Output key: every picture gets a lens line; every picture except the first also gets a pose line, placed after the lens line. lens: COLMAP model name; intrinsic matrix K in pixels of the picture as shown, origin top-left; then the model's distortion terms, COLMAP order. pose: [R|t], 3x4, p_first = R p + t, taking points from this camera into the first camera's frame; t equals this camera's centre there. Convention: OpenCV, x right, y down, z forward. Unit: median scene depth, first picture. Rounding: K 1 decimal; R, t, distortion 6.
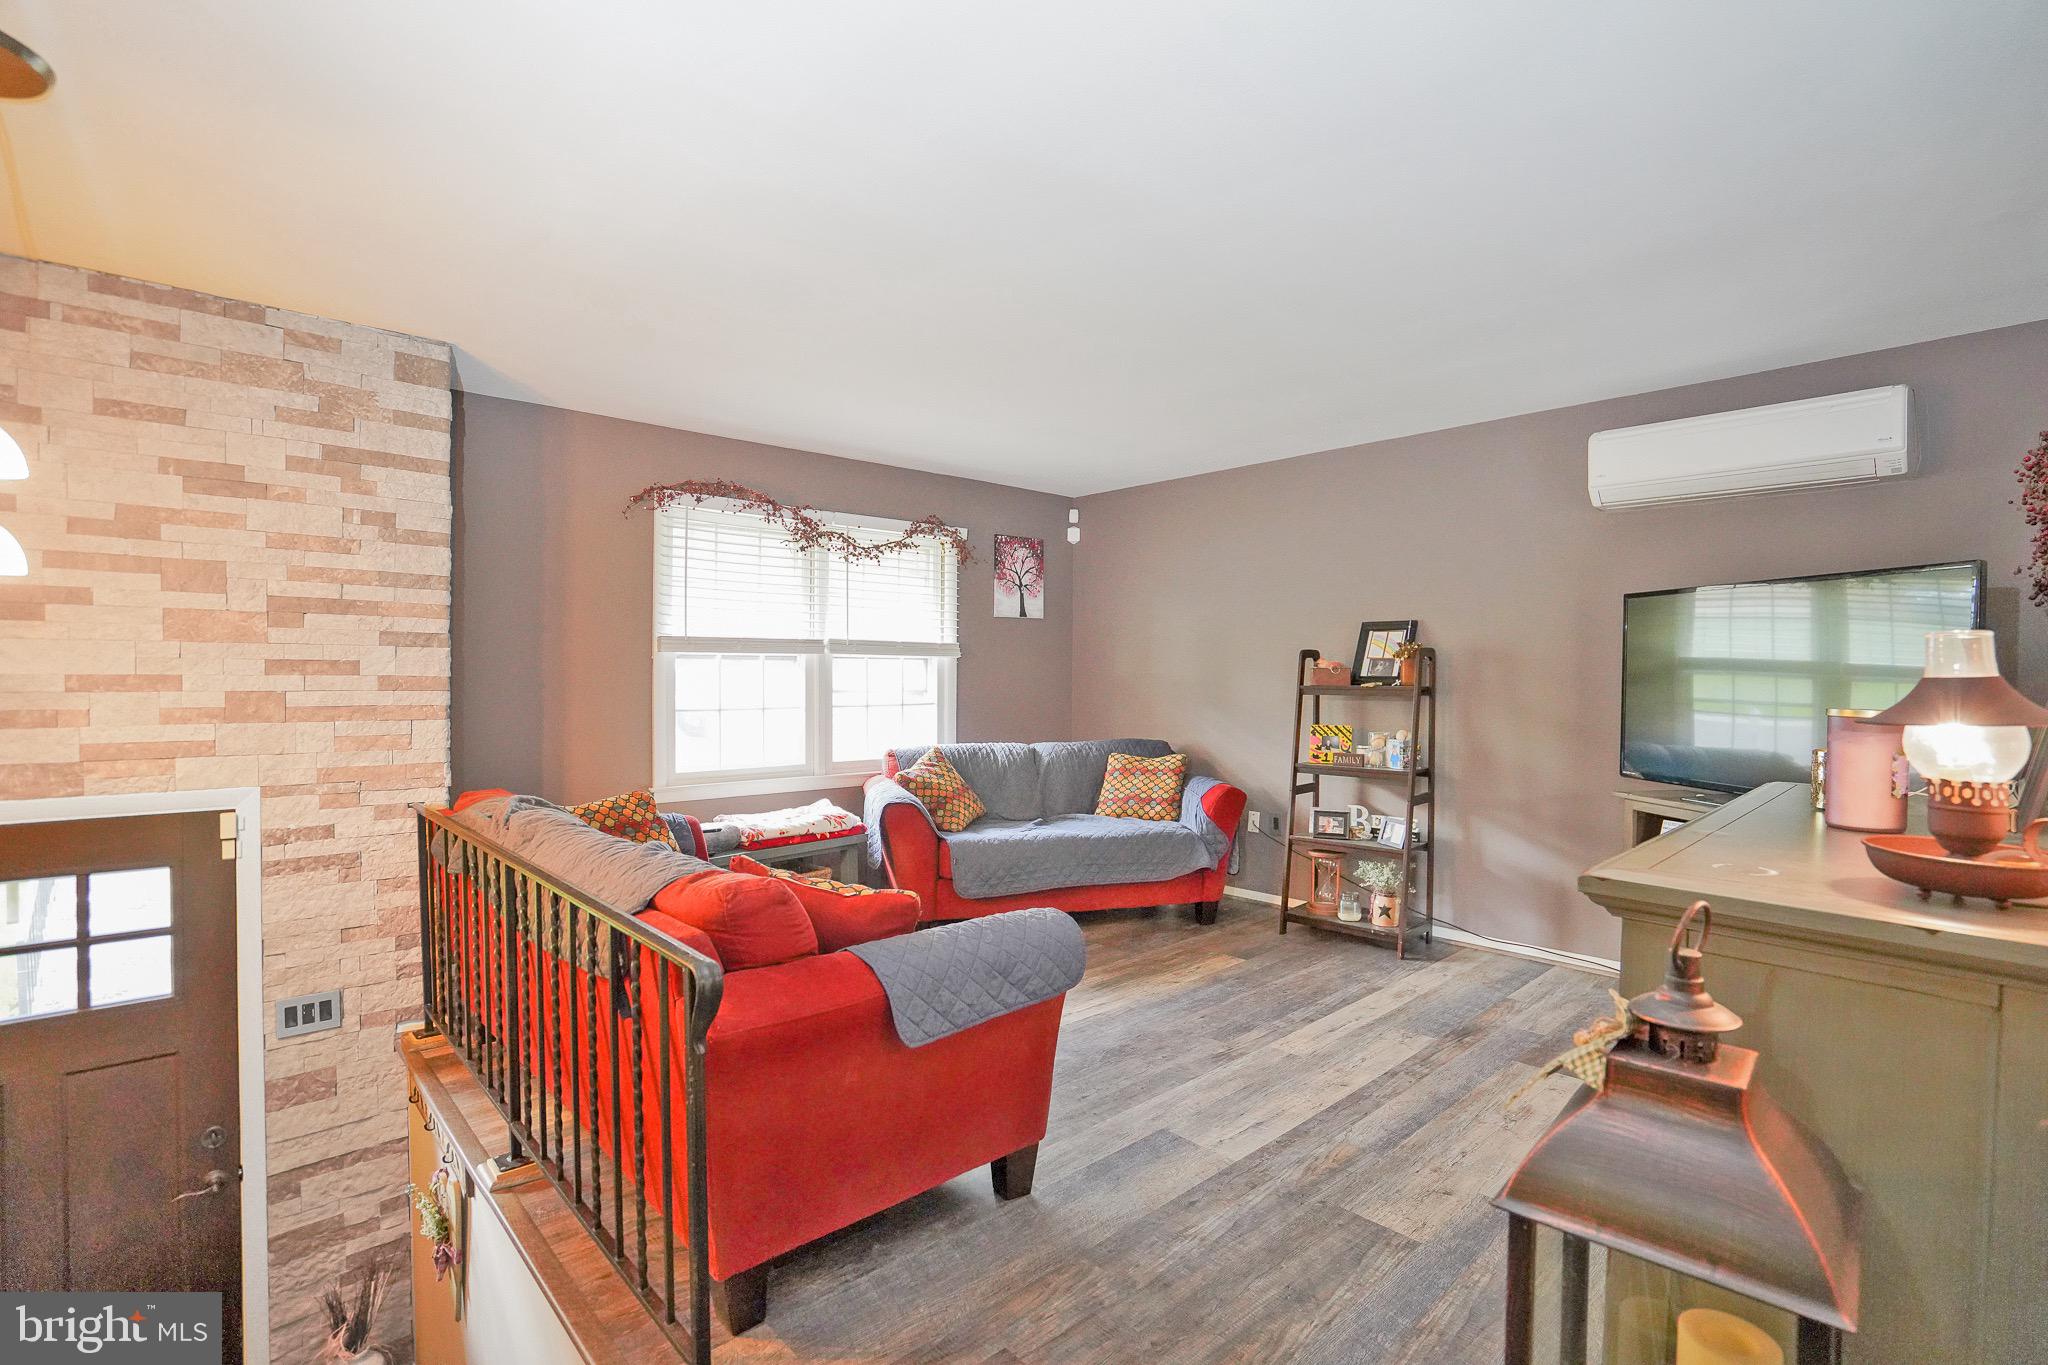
lens RADIAL K [[959.5, 0, 1023.2], [0, 959.5, 676.7], [0, 0, 1]] dist [-0.052092, 0.016819]
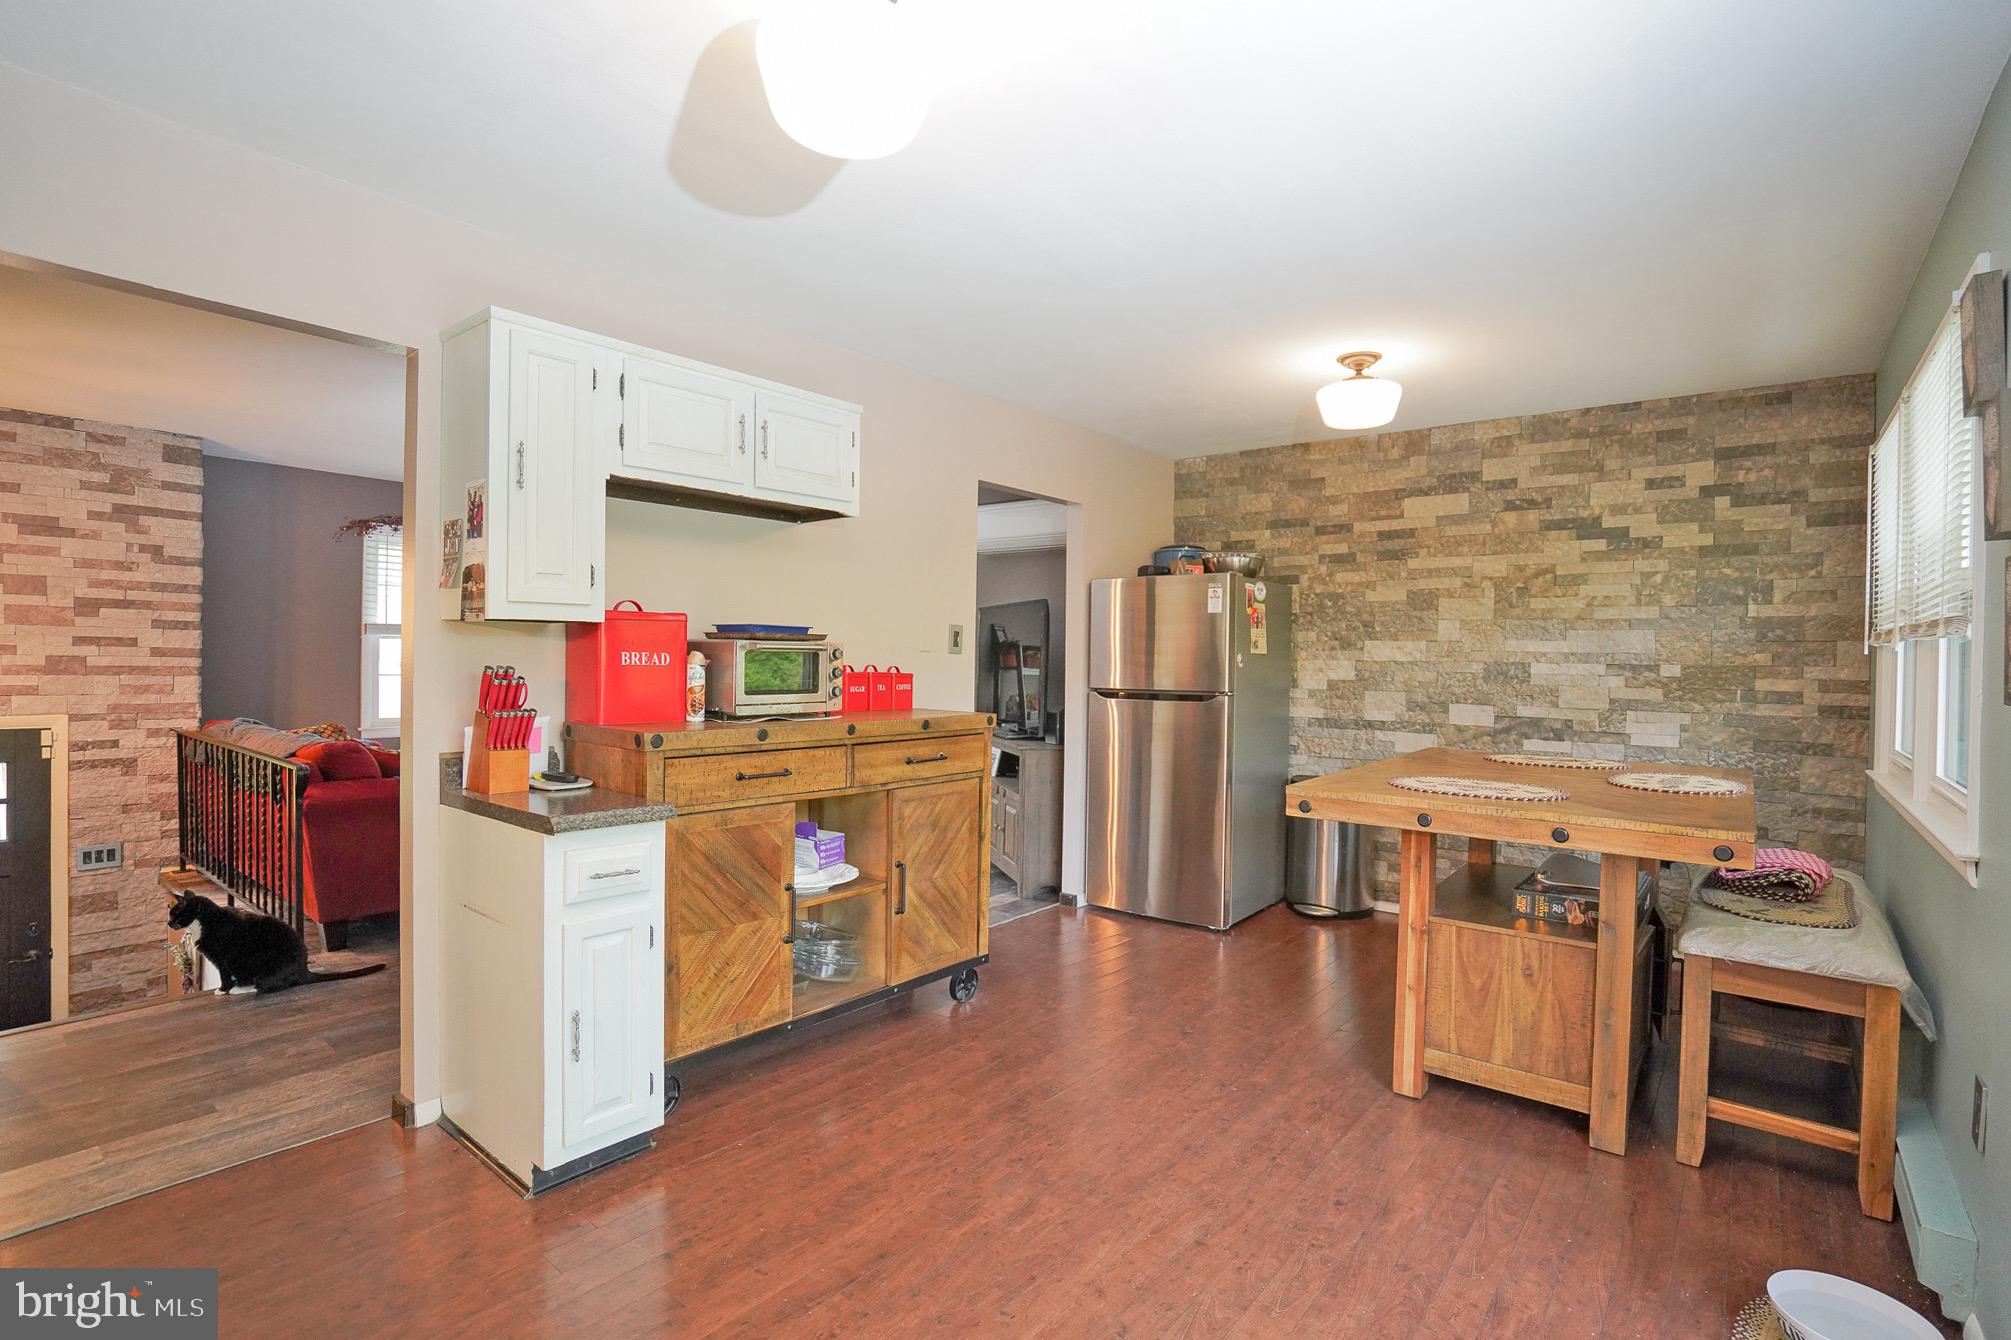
lens RADIAL K [[942.2, 0, 1002.8], [0, 942.2, 667.4], [0, 0, 1]] dist [-0.052092, 0.016819]
pose [[0.988577, 0.012418, 0.150205, 0.463914], [-0.013510, 0.999889, 0.006250, 0.003358], [-0.150111, -0.008208, 0.988635, -0.677264]]
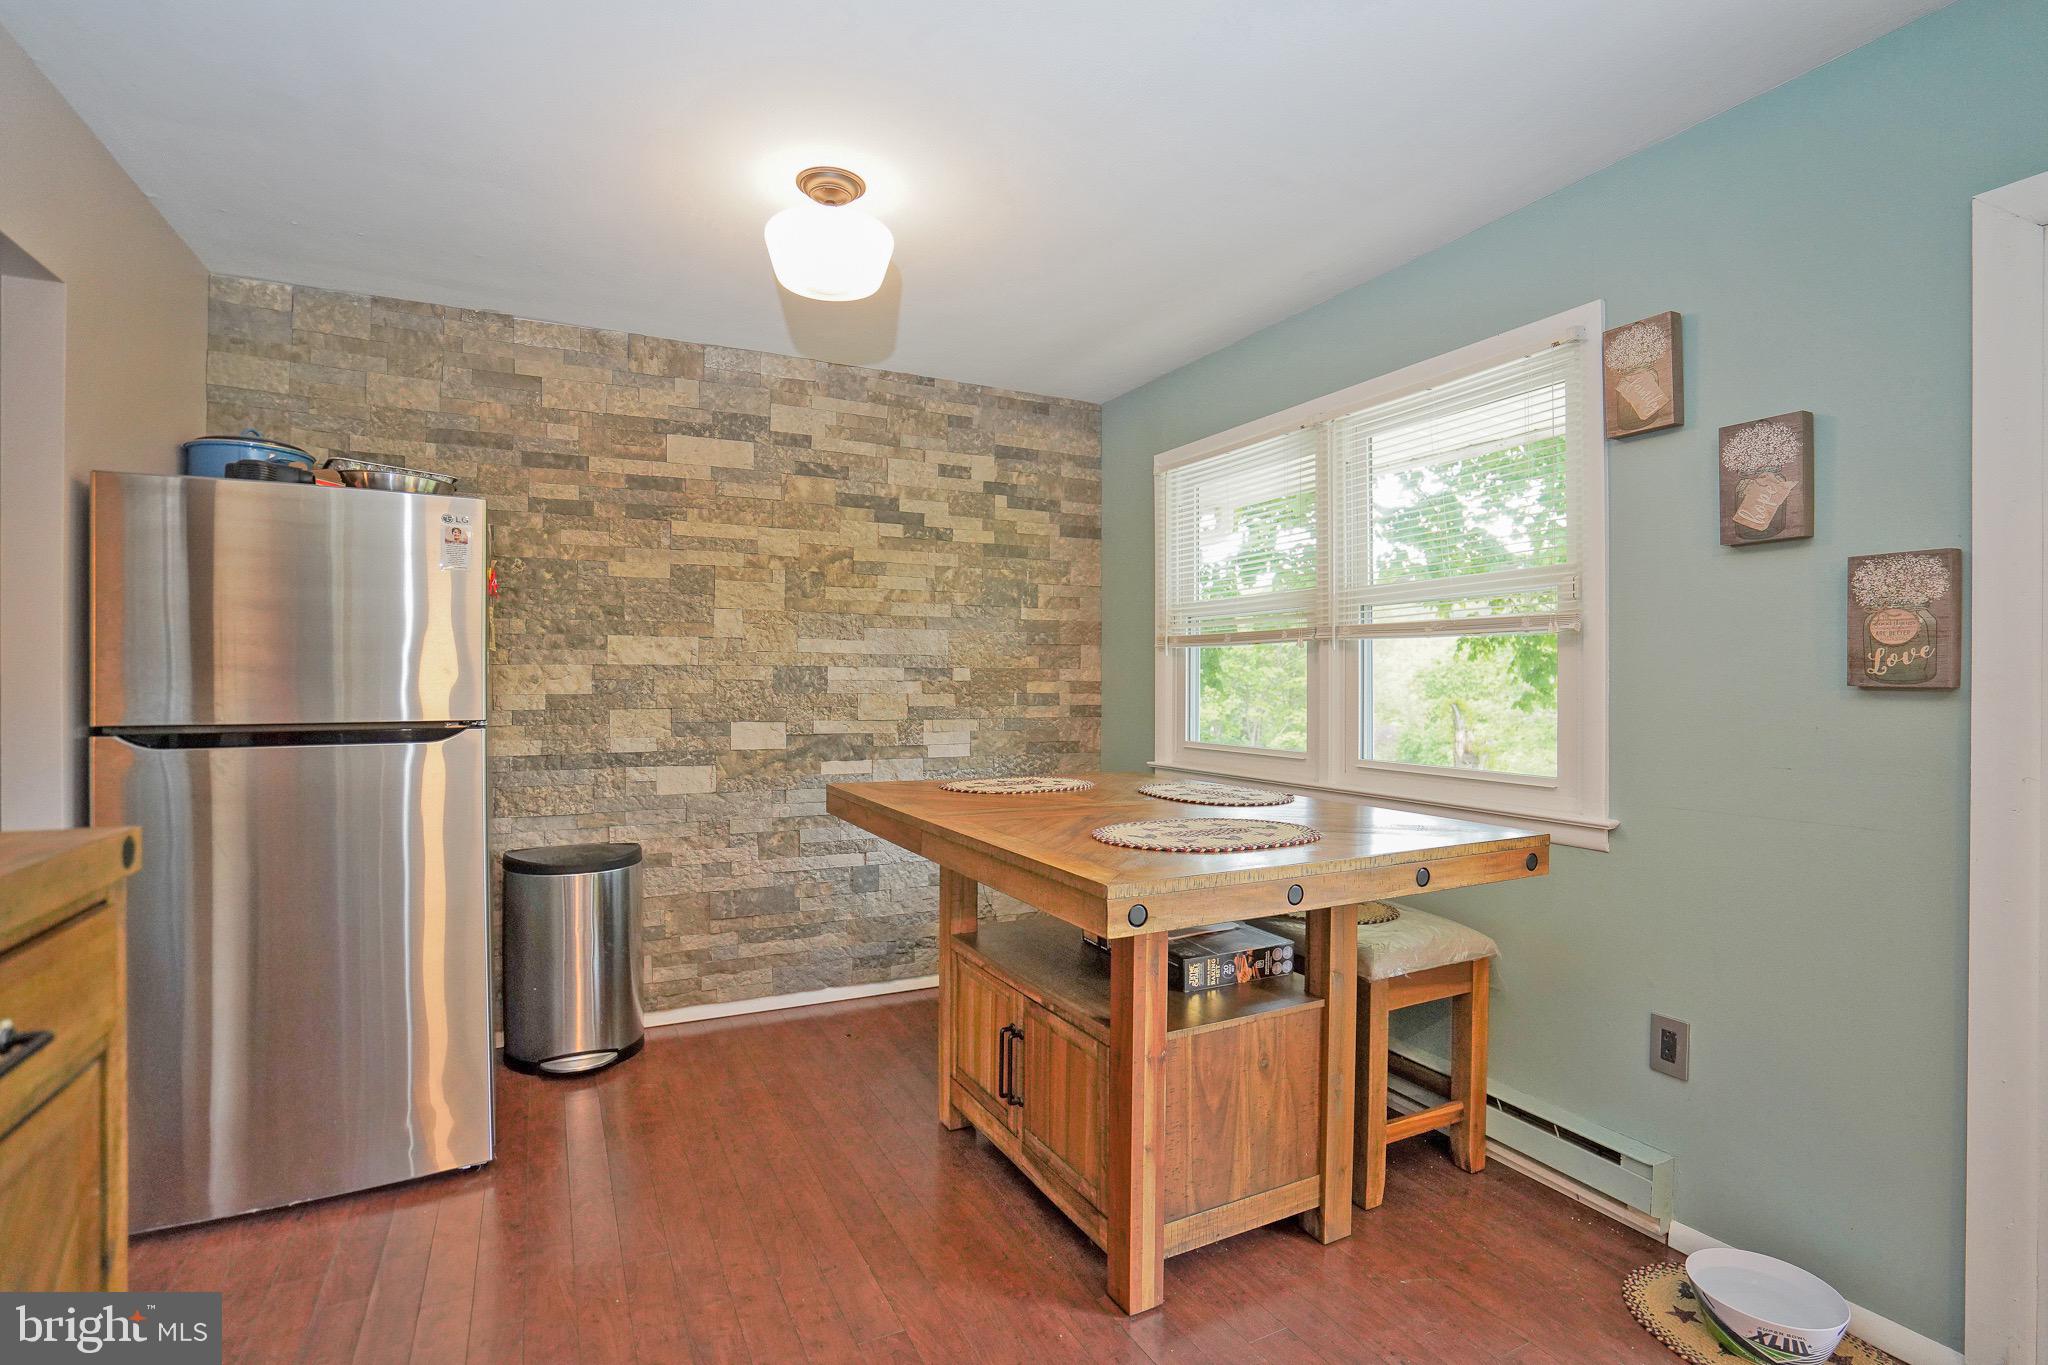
lens RADIAL K [[959.5, 0, 1021.7], [0, 959.5, 687.1], [0, 0, 1]] dist [-0.052092, 0.016819]
pose [[0.262629, -0.004335, 0.964887, 0.401134], [0.002611, 0.999989, 0.003782, 0.014037], [-0.964893, 0.001526, 0.262638, -0.048998]]
